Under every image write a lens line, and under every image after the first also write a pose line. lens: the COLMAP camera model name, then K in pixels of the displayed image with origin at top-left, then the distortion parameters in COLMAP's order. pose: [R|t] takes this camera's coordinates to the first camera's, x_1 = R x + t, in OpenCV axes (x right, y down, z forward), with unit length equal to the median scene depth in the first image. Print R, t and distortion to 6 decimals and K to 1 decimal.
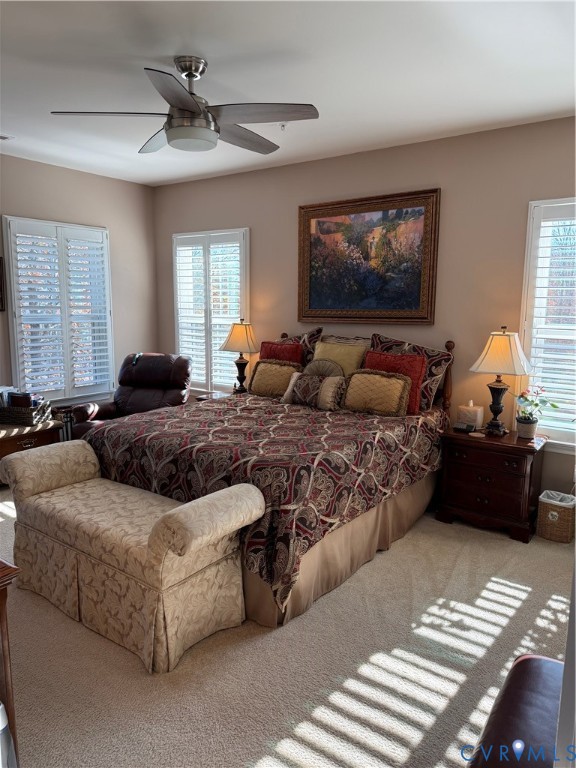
lens RADIAL K [[540.9, 0, 288.0], [0, 540.9, 377.9], [0, 0, 1]] dist [0.070478, -0.101824]
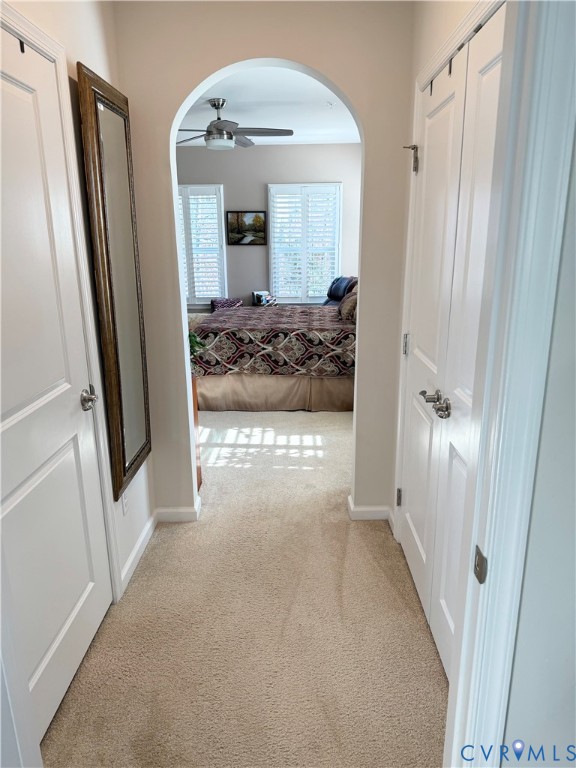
lens RADIAL K [[540.9, 0, 283.9], [0, 540.9, 389.8], [0, 0, 1]] dist [0.070478, -0.101824]
pose [[0.568032, 0.213985, -0.794701, 1.595536], [-0.096142, 0.976249, 0.194149, -0.026731], [0.817371, -0.033879, 0.575114, 0.112235]]
